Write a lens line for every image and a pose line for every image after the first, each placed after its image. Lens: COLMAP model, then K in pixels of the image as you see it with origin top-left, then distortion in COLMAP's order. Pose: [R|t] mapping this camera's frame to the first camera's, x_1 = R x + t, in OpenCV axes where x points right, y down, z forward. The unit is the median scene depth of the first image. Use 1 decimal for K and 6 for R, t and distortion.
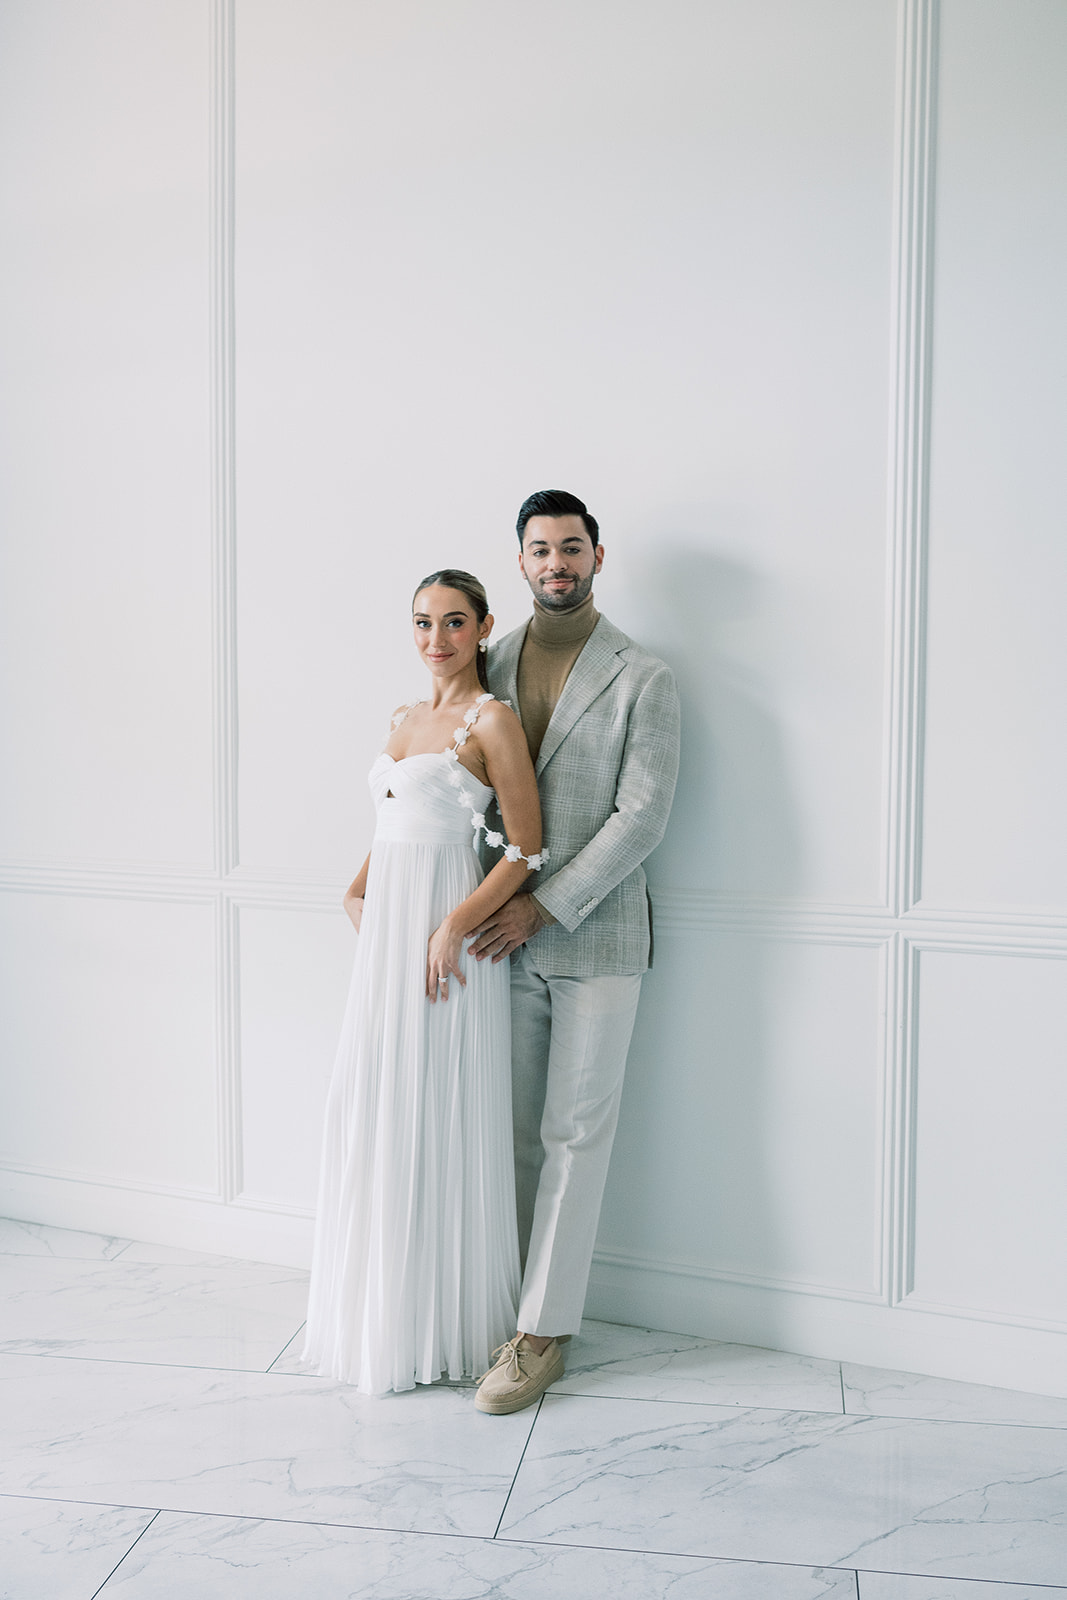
lens RADIAL K [[1462.1, 0, 513.5], [0, 1462.1, 788.9], [0, 0, 1]] dist [0.000285, -0.021149]
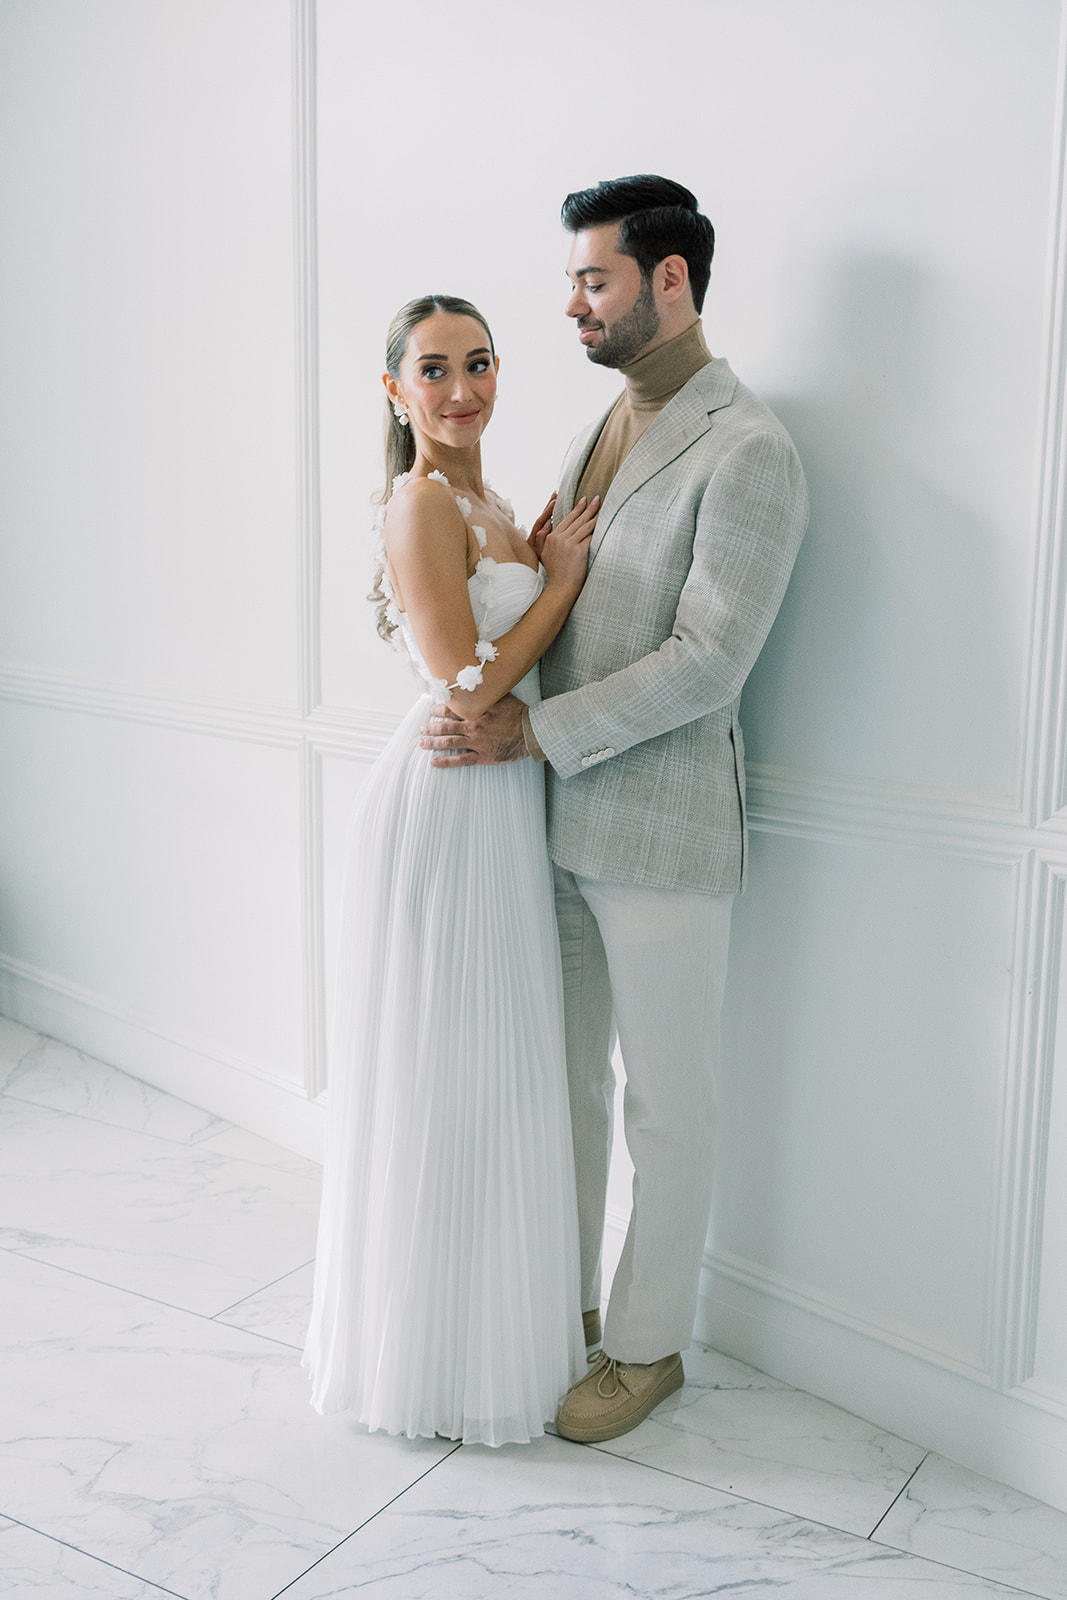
lens RADIAL K [[1544.3, 0, 533.5], [0, 1544.3, 800.0], [0, 0, 1]] dist [-0.031105, 0.031498]
pose [[0.933467, 0.062782, -0.353125, 0.296564], [-0.021843, 0.992684, 0.118749, -0.000191], [0.357997, -0.103135, 0.928009, 0.292396]]
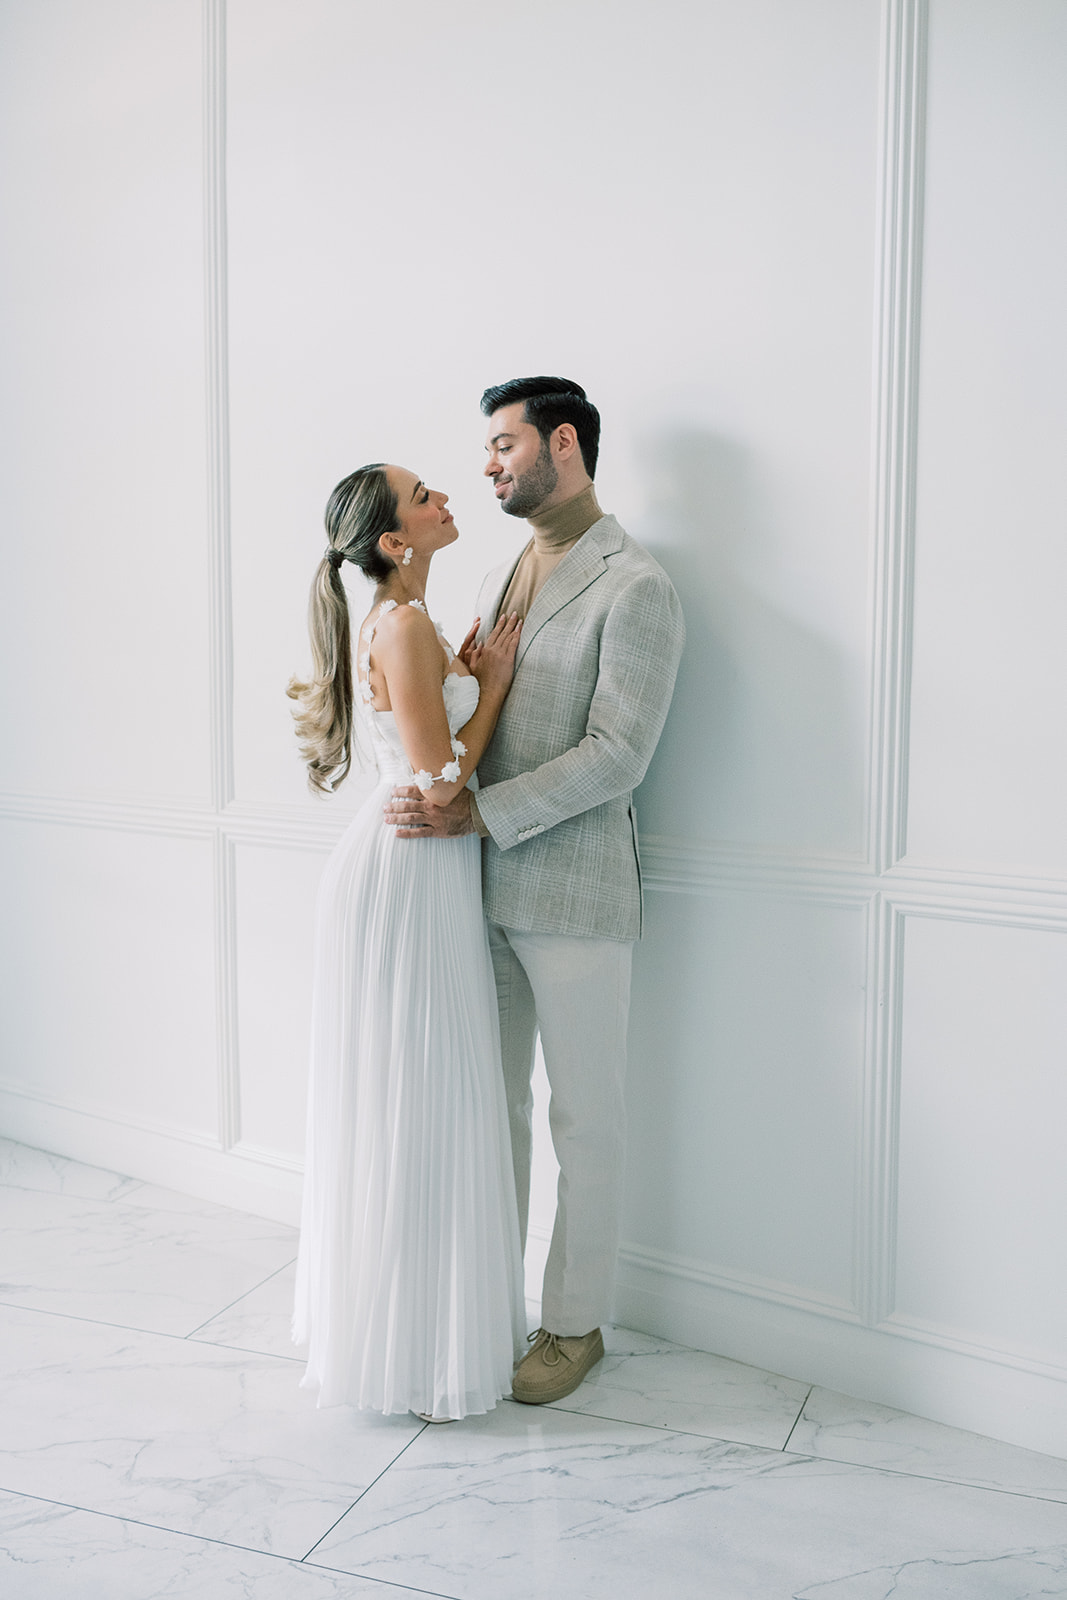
lens RADIAL K [[1462.1, 0, 513.5], [0, 1462.1, 788.9], [0, 0, 1]] dist [0.000285, -0.021149]
pose [[0.980393, 0.015790, -0.196417, 0.221635], [-0.007154, 0.998979, 0.044601, 0.002284], [0.196921, -0.042322, 0.979506, 0.137805]]
